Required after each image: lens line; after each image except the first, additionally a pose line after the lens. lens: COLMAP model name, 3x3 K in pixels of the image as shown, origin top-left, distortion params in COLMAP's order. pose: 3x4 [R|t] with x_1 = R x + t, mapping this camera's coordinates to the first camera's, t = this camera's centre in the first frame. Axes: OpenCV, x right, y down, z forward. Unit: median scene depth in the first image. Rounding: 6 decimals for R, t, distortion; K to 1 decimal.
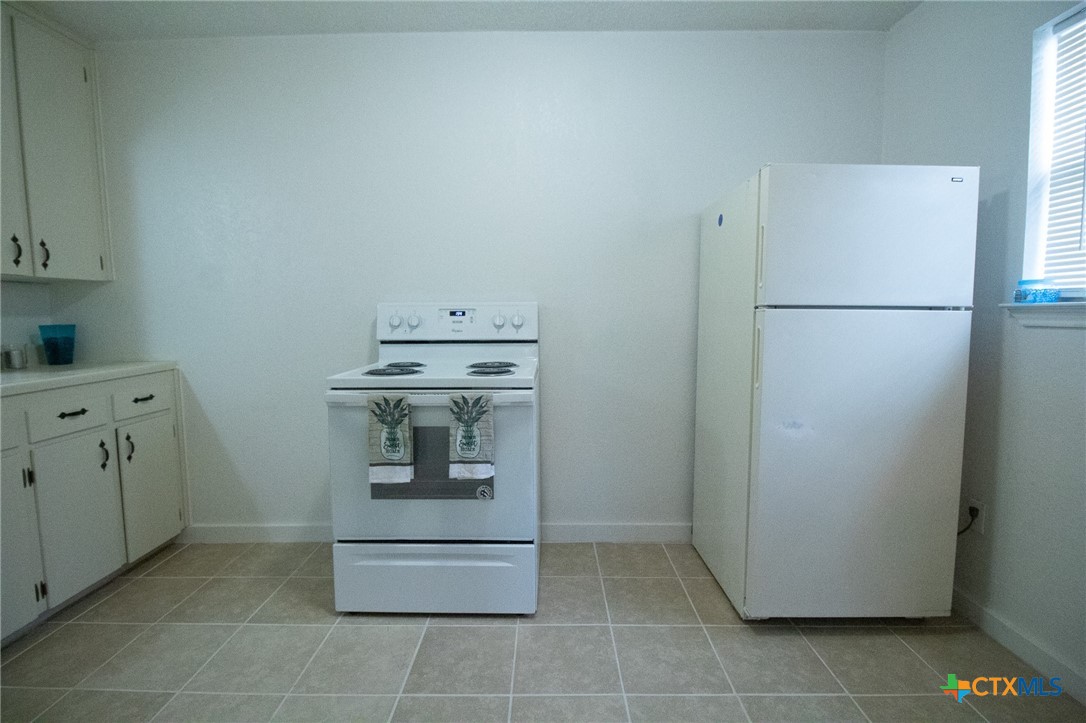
lens RADIAL K [[505.0, 0, 535.0], [0, 505.0, 355.8], [0, 0, 1]] dist [0.003100, -0.000691]
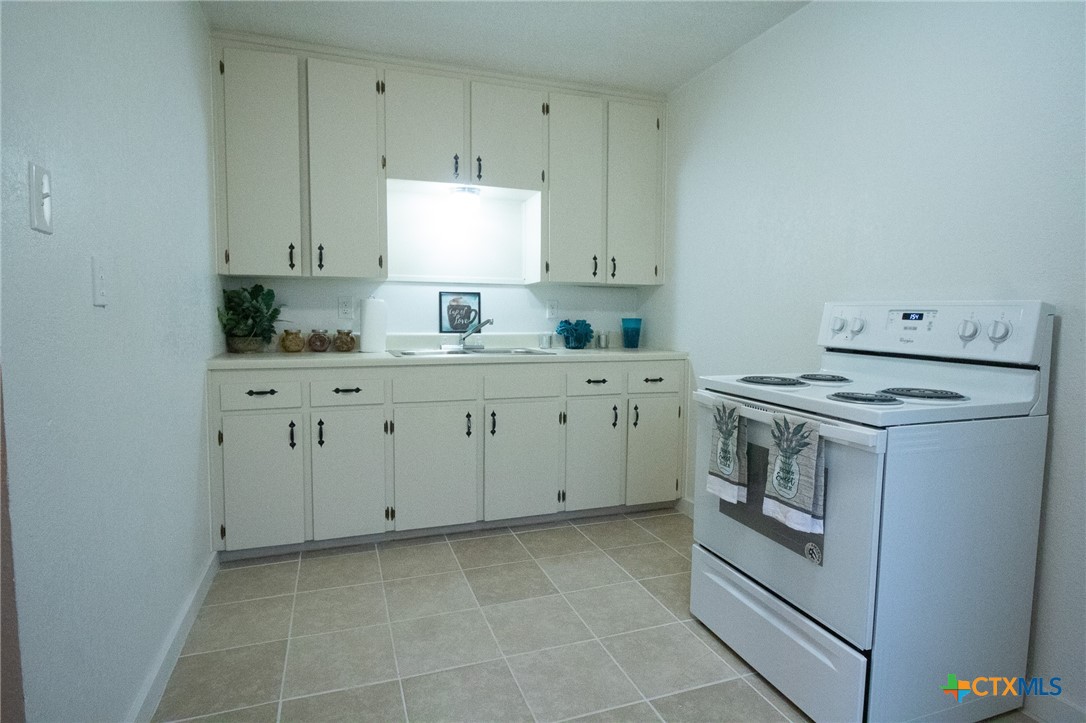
lens RADIAL K [[574.0, 0, 544.7], [0, 574.0, 357.8], [0, 0, 1]] dist [0.000725, -0.001941]
pose [[0.372389, 0.089429, -0.923758, 0.472241], [-0.097817, 0.993585, 0.056757, -0.025162], [0.922908, 0.069224, 0.378747, 0.261466]]
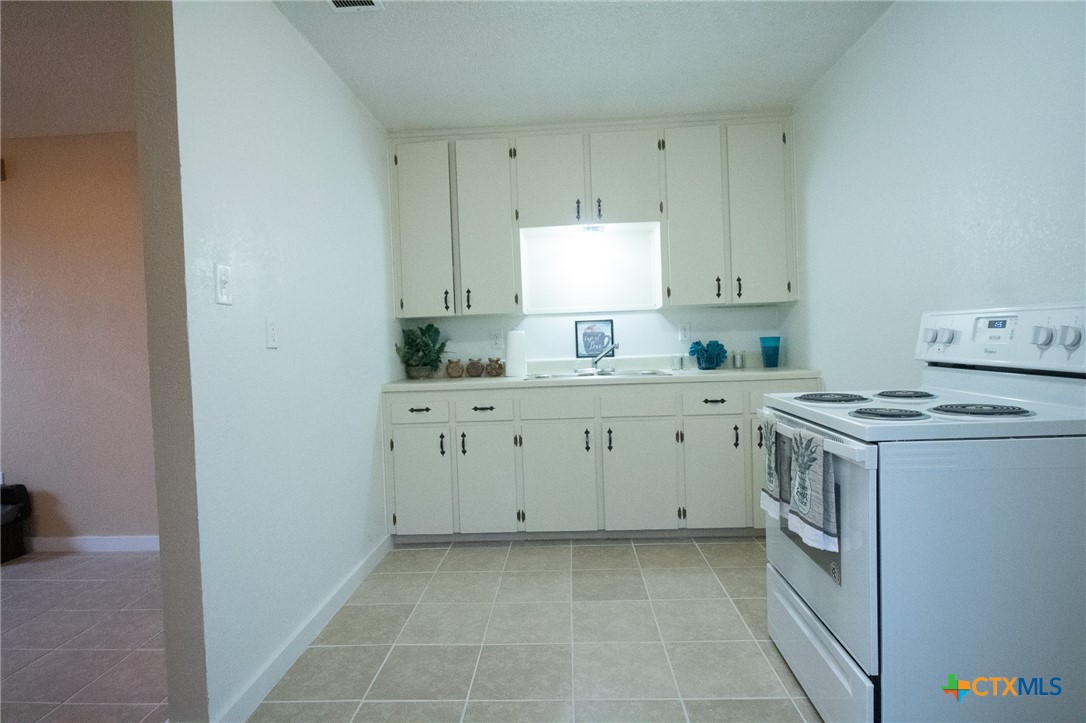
lens RADIAL K [[574.0, 0, 547.0], [0, 574.0, 358.7], [0, 0, 1]] dist [0.000725, -0.001941]
pose [[-0.003046, 0.045590, -0.998956, 0.663073], [-0.054438, 0.997471, 0.045688, -0.050366], [0.998512, 0.054520, -0.000557, 0.516888]]
